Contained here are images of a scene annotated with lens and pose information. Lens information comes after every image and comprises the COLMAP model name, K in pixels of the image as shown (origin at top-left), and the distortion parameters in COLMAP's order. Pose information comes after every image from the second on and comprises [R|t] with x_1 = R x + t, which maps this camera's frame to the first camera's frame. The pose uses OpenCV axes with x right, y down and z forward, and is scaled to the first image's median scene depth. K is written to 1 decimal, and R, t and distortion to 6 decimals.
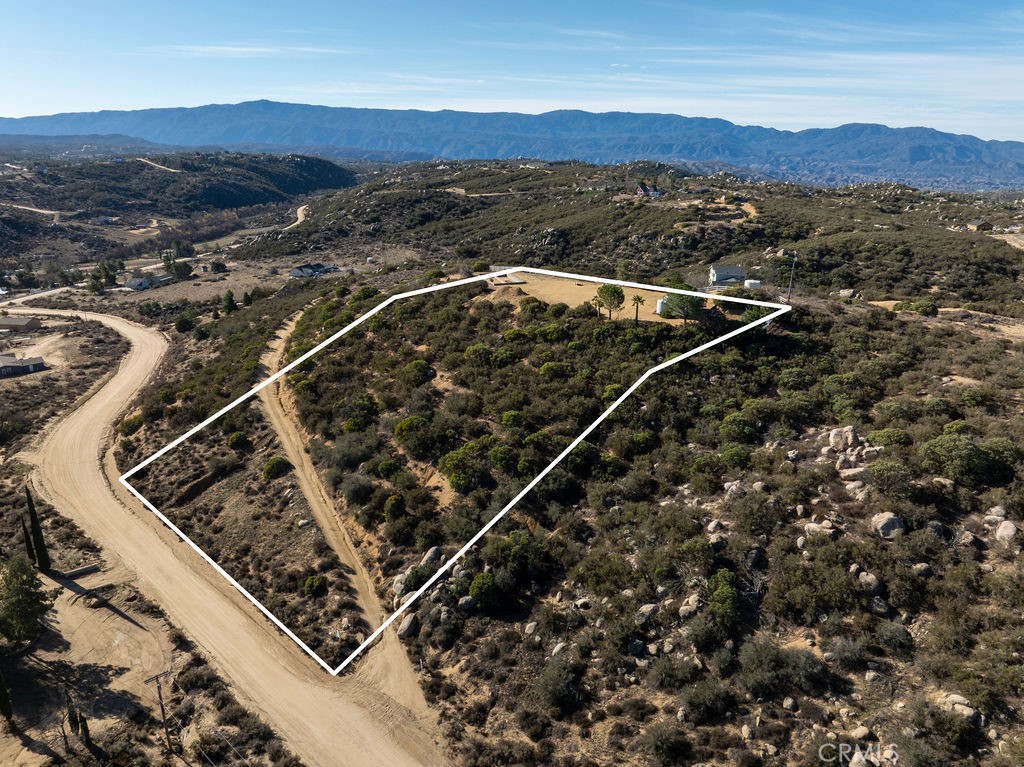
lens RADIAL K [[721.2, 0, 510.8], [0, 721.2, 384.2], [0, 0, 1]] dist [-0.043324, 0.009988]
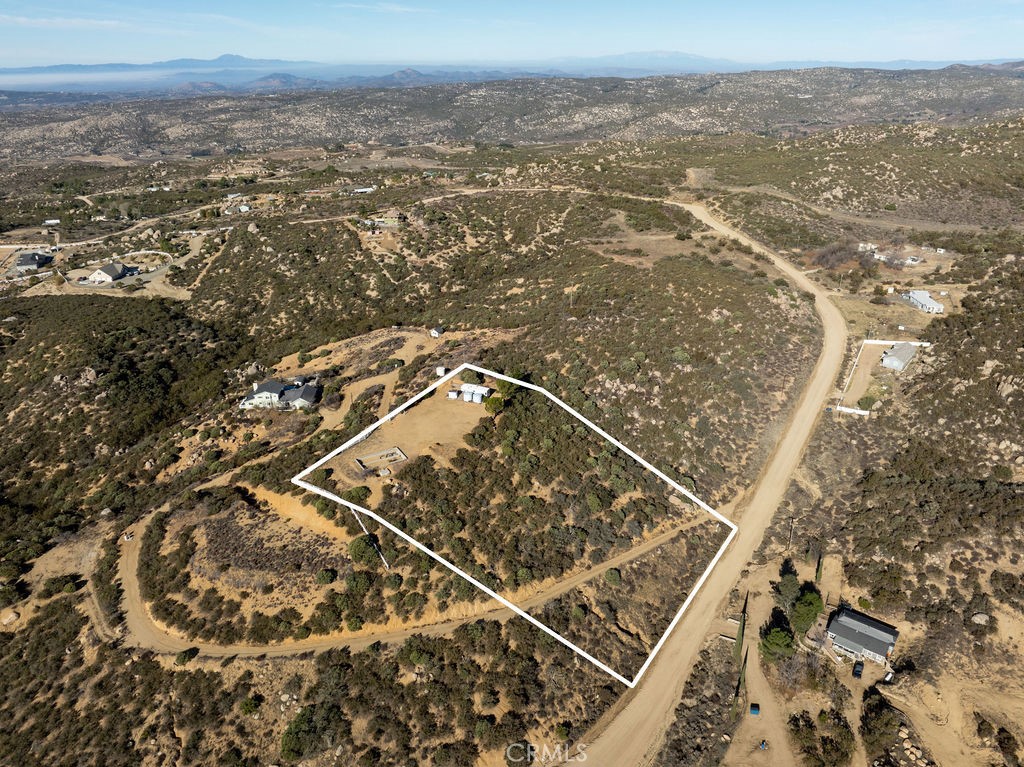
lens RADIAL K [[721.2, 0, 508.0], [0, 721.2, 381.4], [0, 0, 1]] dist [-0.043324, 0.009988]
pose [[-0.189545, -0.411080, 0.891676, -1.666291], [0.323499, 0.831287, 0.452006, -1.130819], [-0.927050, 0.374132, -0.024582, 1.206411]]
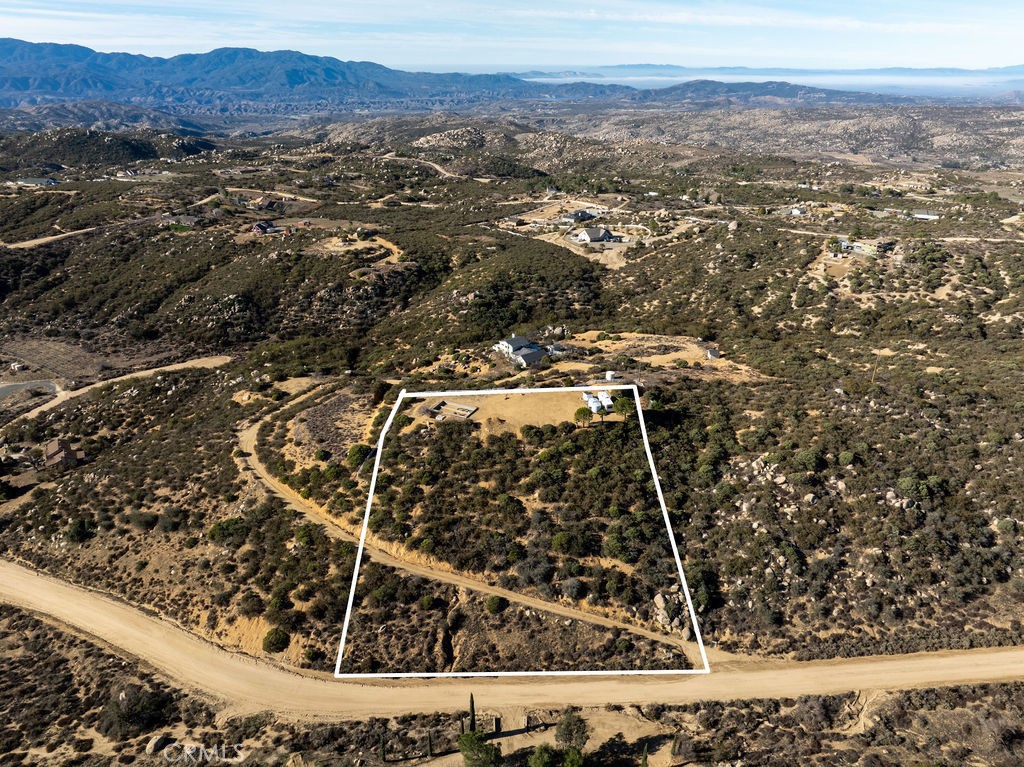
lens RADIAL K [[721.2, 0, 511.2], [0, 721.2, 380.1], [0, 0, 1]] dist [-0.043324, 0.009988]
pose [[0.712921, -0.290860, 0.638079, -1.232820], [0.234457, 0.956425, 0.174017, -0.638137], [-0.660889, 0.025542, 0.750049, -0.163902]]
